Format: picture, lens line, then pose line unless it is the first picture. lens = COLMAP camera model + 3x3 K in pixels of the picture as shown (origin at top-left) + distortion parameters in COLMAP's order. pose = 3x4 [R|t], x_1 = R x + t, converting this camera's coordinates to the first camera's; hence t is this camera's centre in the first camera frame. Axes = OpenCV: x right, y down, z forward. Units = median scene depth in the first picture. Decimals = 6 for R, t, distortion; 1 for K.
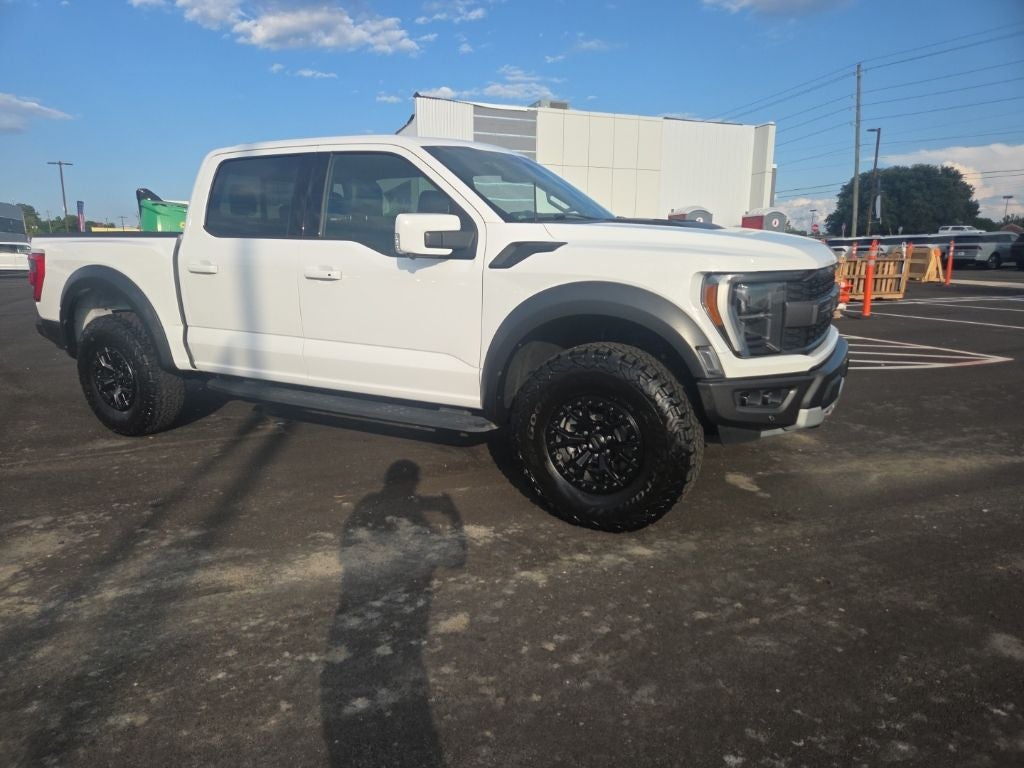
lens RADIAL K [[692.0, 0, 512.0], [0, 692.0, 384.0], [0, 0, 1]] dist [0.096836, -0.095222]
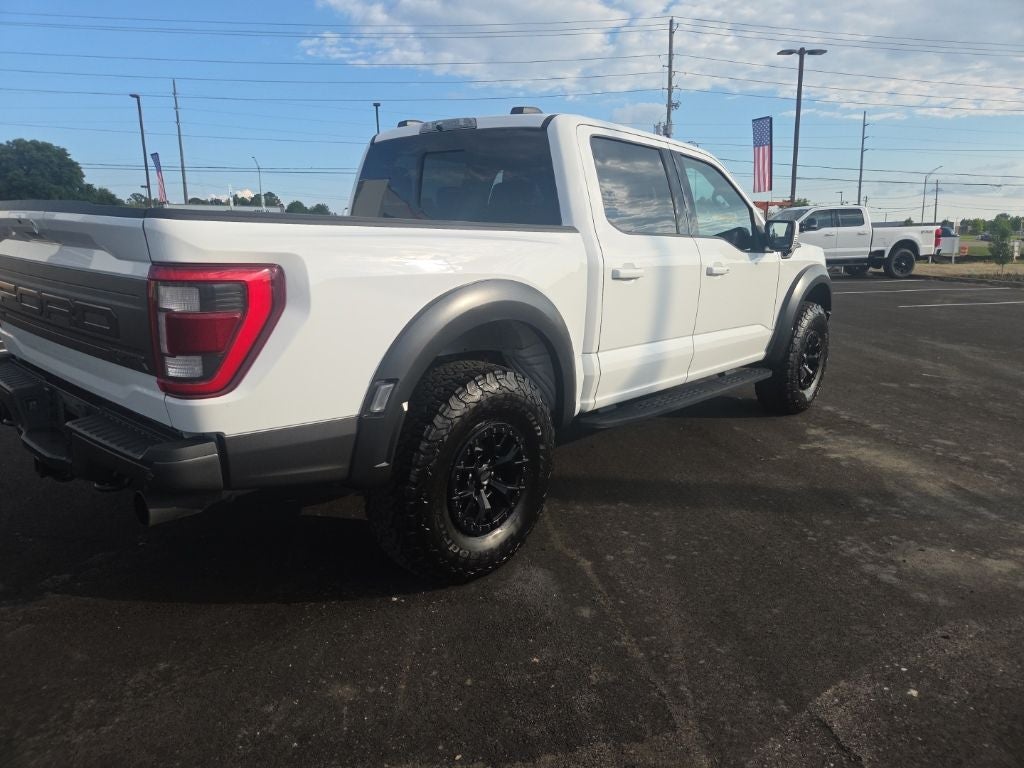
lens RADIAL K [[680.1, 0, 498.9], [0, 680.1, 378.3], [0, 0, 1]] dist [0.065408, -0.059147]
pose [[0.211070, -0.189792, 0.958868, -1.221400], [0.178536, 0.971952, 0.153082, -0.192887], [-0.961028, 0.138882, 0.239034, 0.973448]]
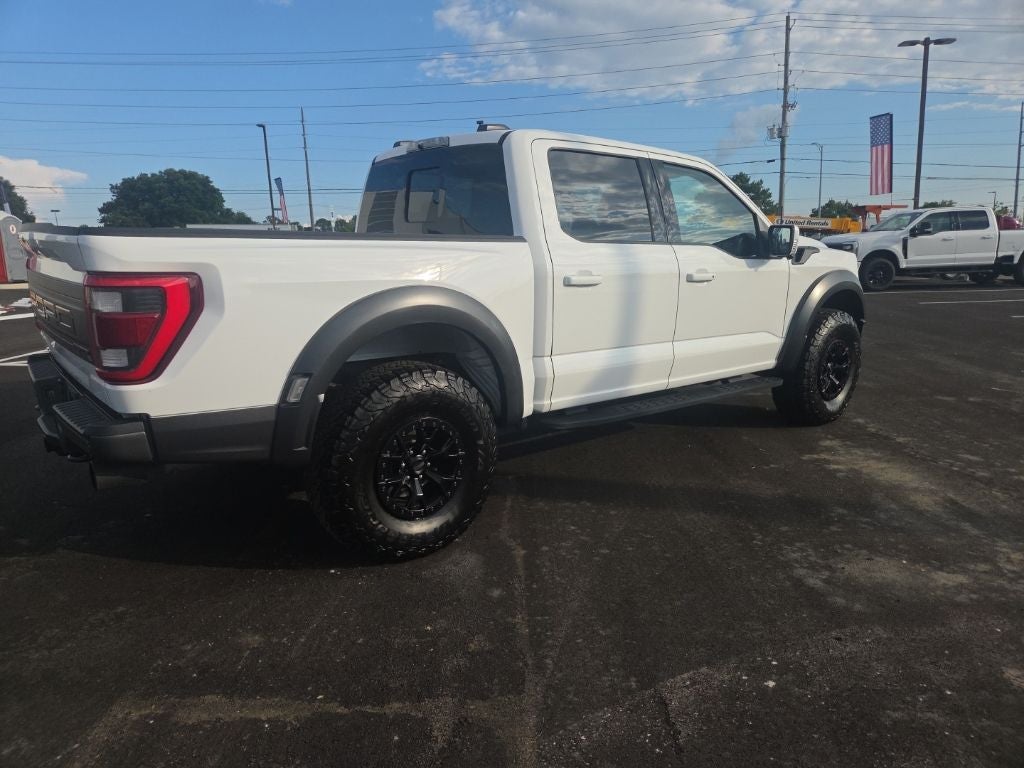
lens RADIAL K [[677.6, 0, 496.5], [0, 677.6, 397.9], [0, 0, 1]] dist [0.061999, -0.055385]
pose [[0.371558, -0.193712, 0.907976, -1.219777], [0.185608, 0.973746, 0.131790, -0.153966], [-0.909667, 0.119560, 0.397758, 0.794256]]
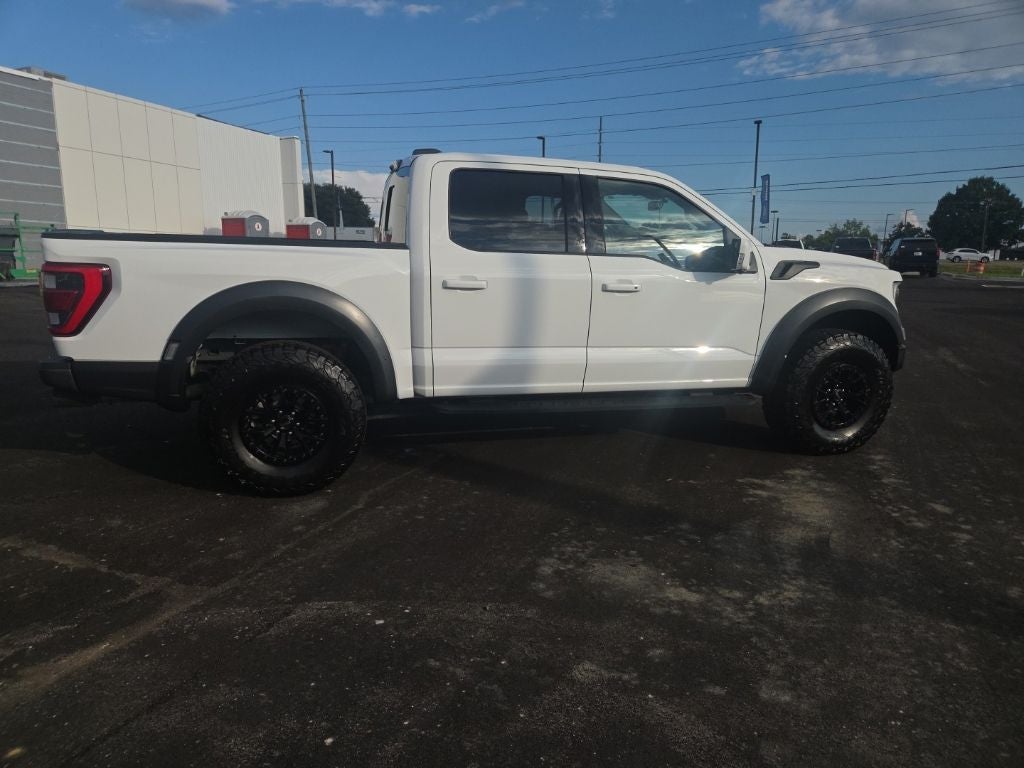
lens RADIAL K [[681.7, 0, 503.9], [0, 681.7, 389.0], [0, 0, 1]] dist [0.064442, -0.056201]
pose [[0.705127, -0.120423, 0.698781, -1.048638], [0.117106, 0.991718, 0.052736, -0.068301], [-0.699344, 0.044646, 0.713389, 0.325045]]
